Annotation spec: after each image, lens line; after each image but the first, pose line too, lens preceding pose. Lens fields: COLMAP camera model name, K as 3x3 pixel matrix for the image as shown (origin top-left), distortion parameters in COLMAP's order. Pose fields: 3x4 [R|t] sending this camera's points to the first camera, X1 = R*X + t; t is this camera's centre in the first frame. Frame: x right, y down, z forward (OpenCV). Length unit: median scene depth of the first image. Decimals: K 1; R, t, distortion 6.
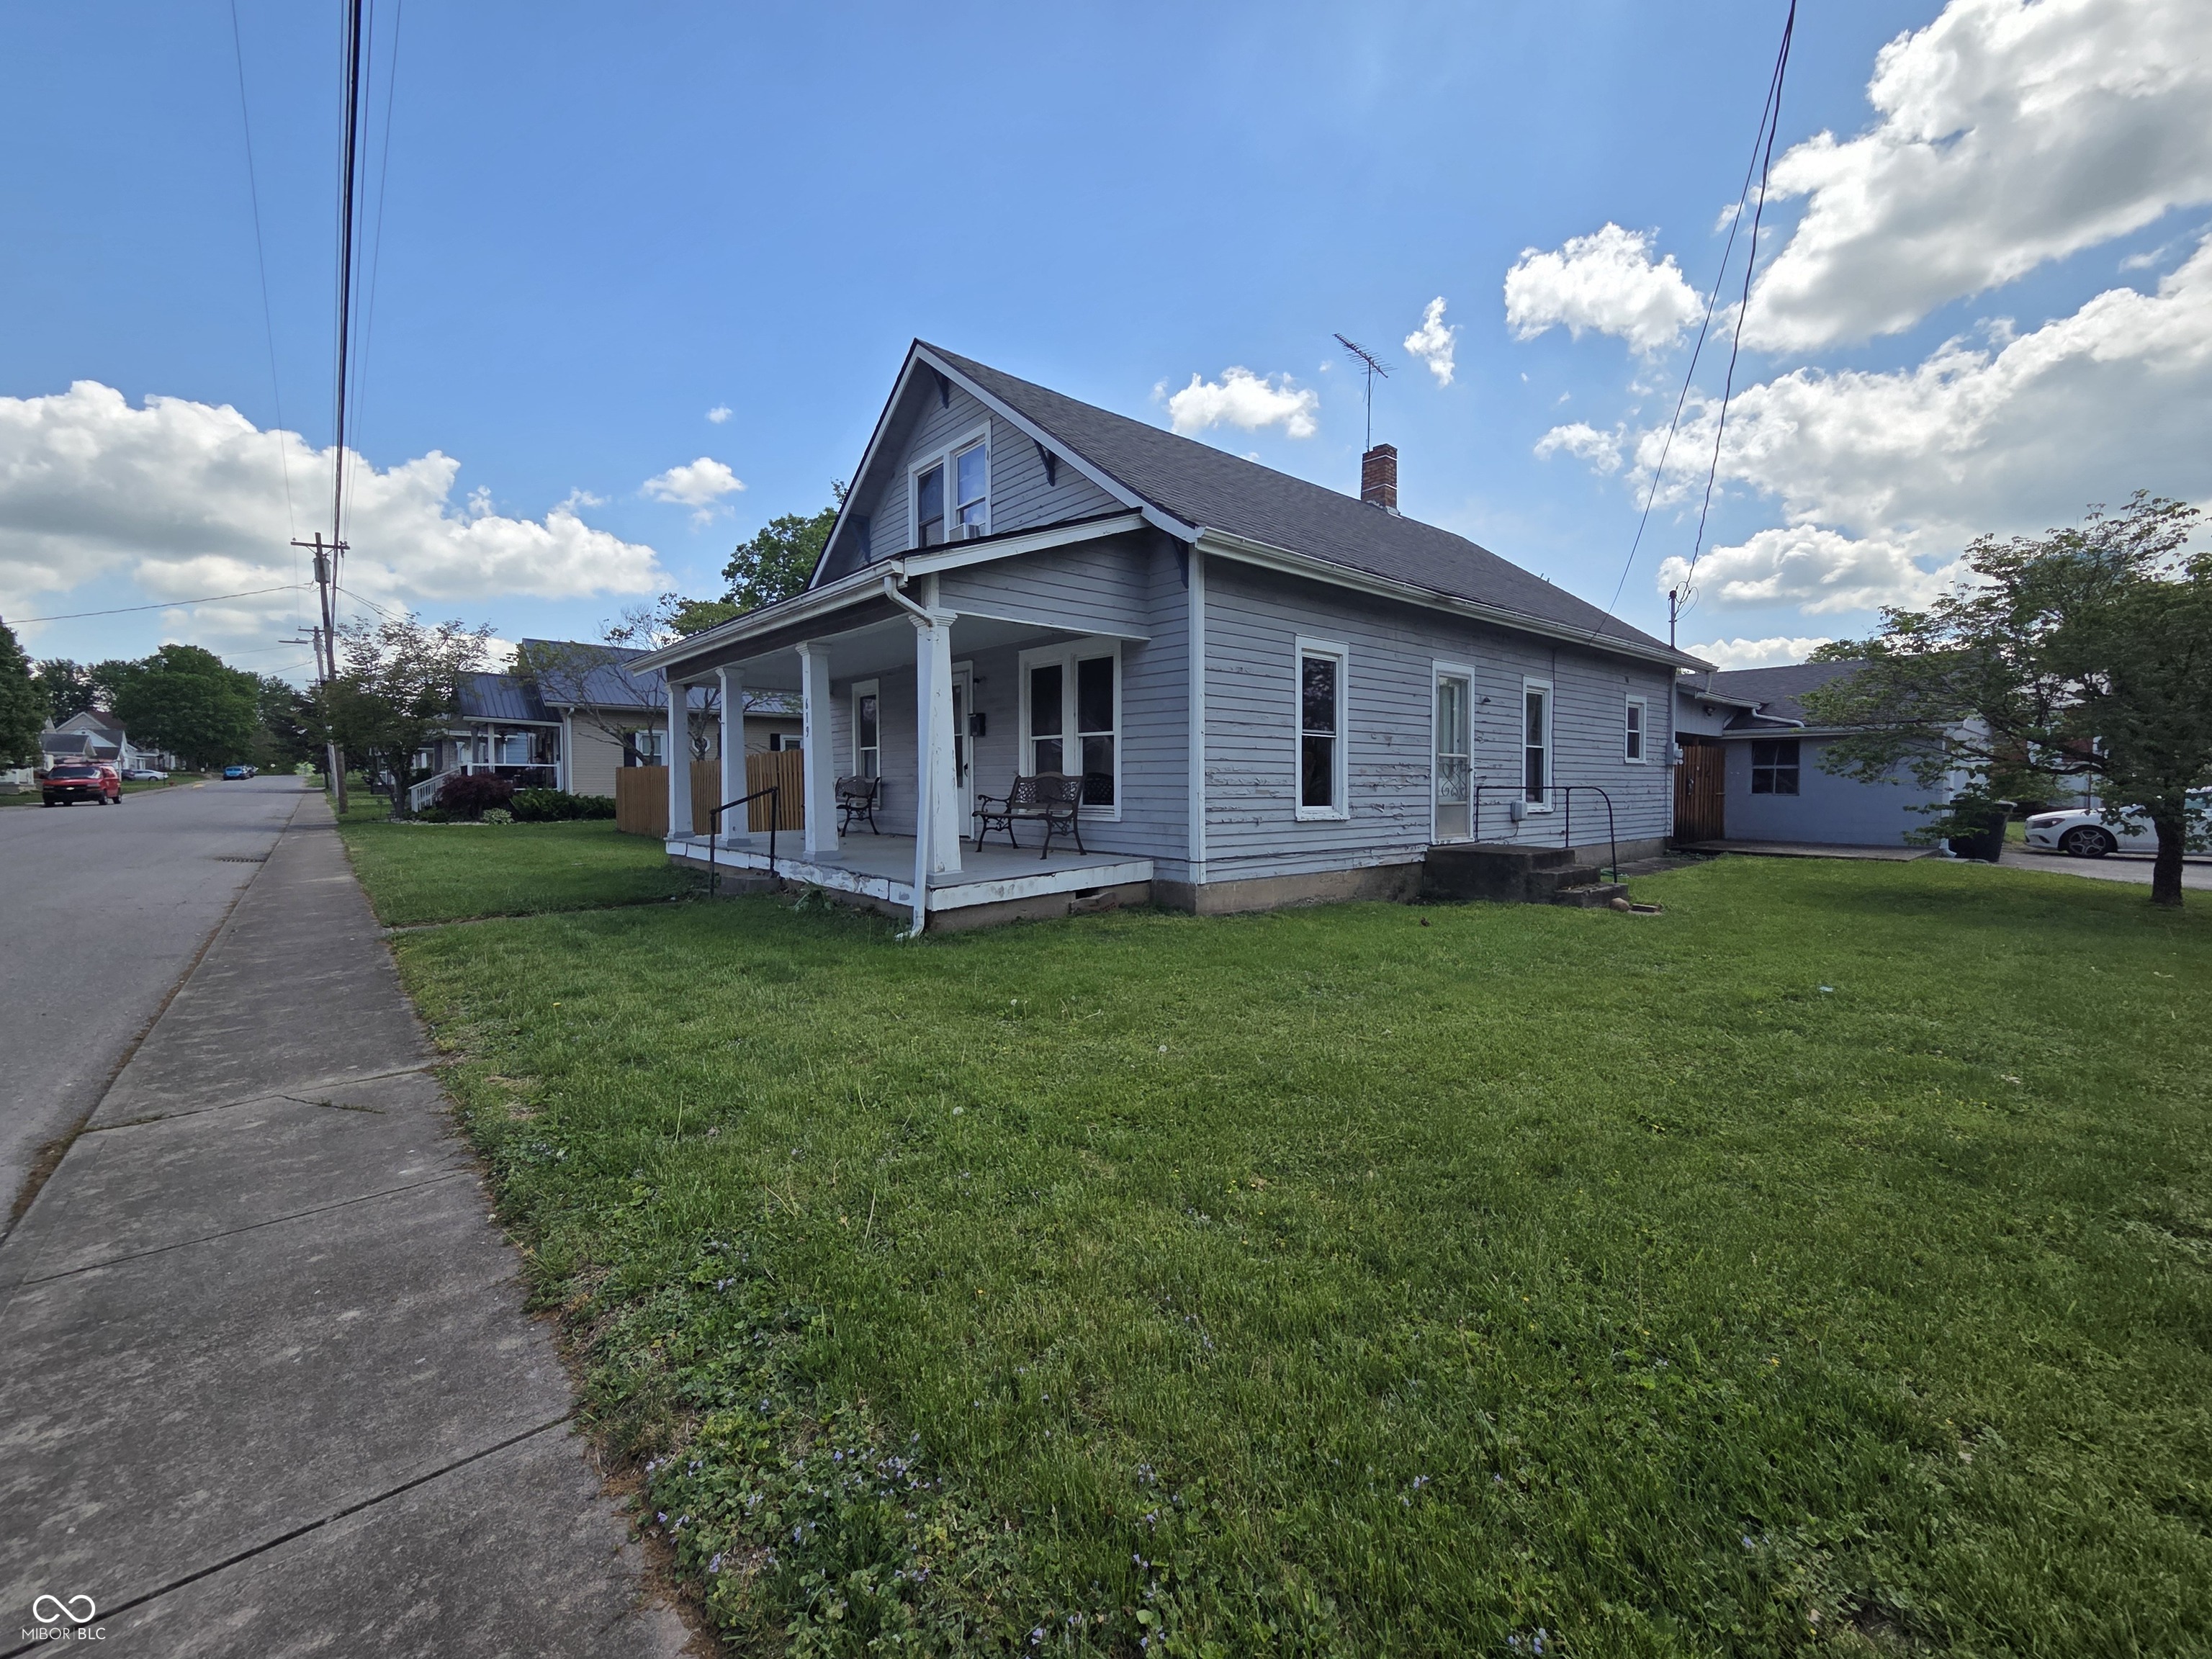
lens RADIAL K [[897.3, 0, 1106.0], [0, 897.3, 829.5], [0, 0, 1]] dist [-0.000964, 0.000143]
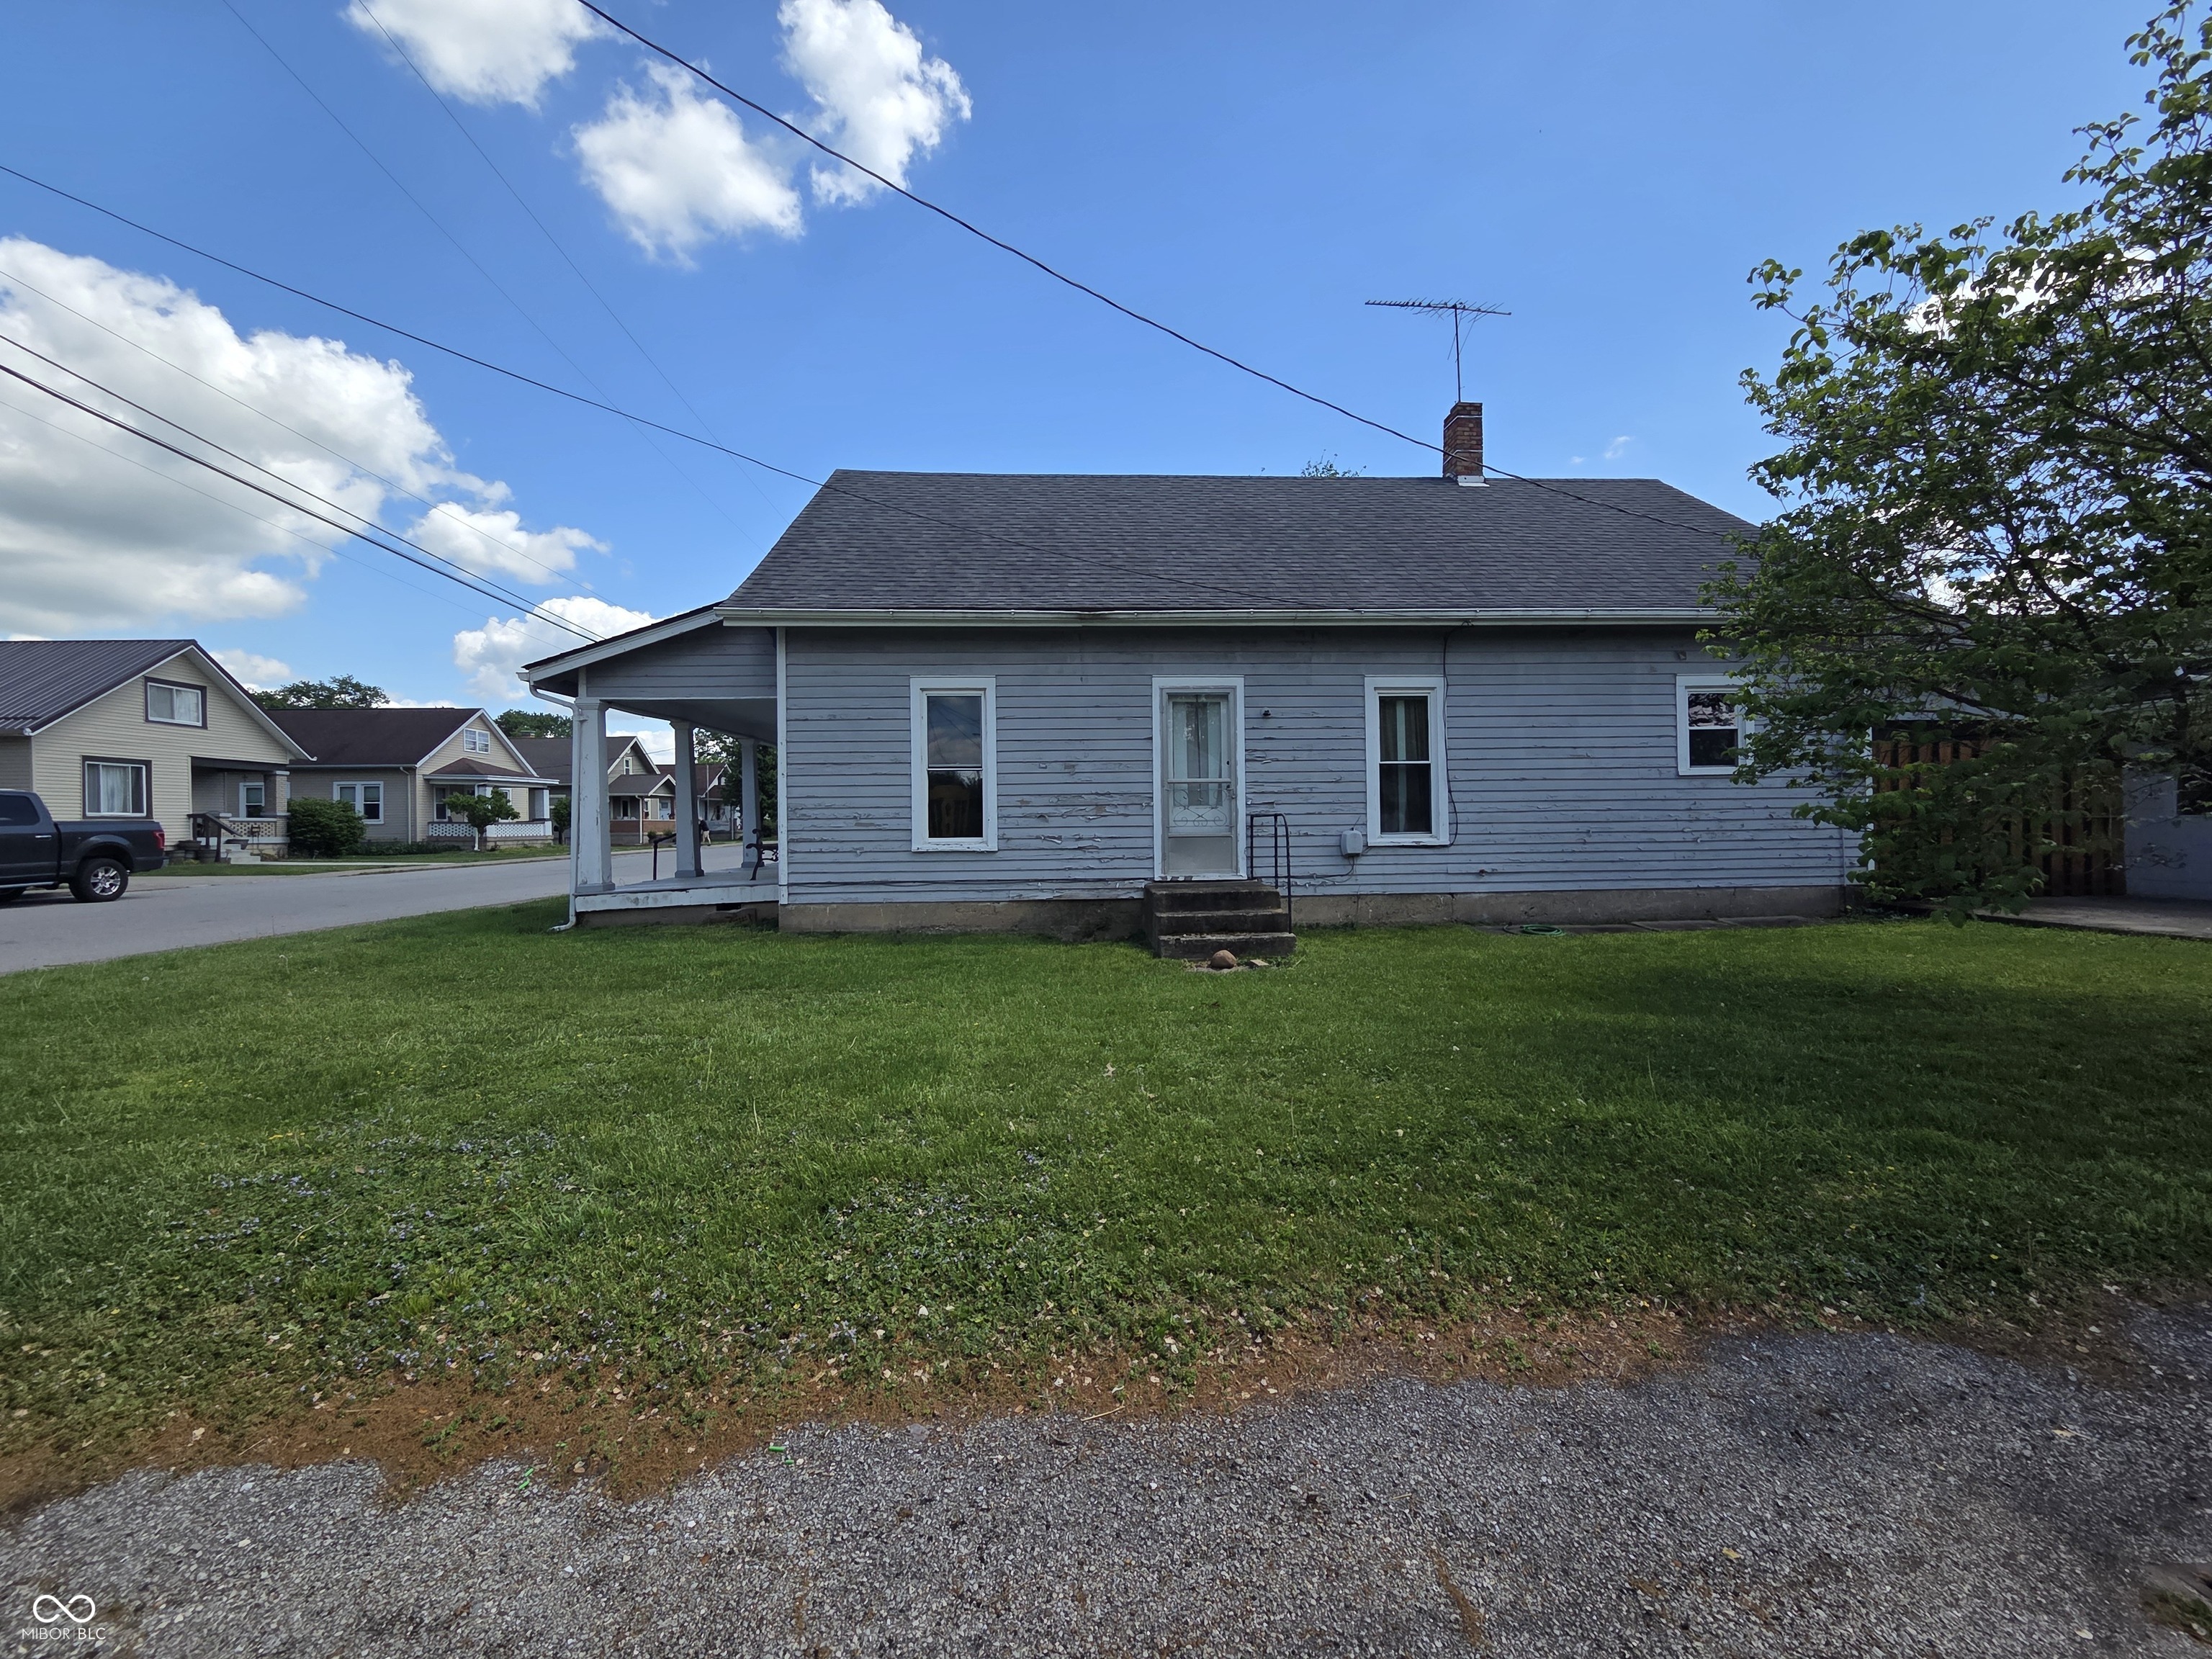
lens RADIAL K [[897.3, 0, 1106.0], [0, 897.3, 829.5], [0, 0, 1]] dist [-0.000964, 0.000143]
pose [[0.796091, -0.006879, -0.605138, 0.958377], [-0.016377, 0.999324, -0.032906, -0.003832], [0.604956, 0.036106, 0.795440, 0.273128]]
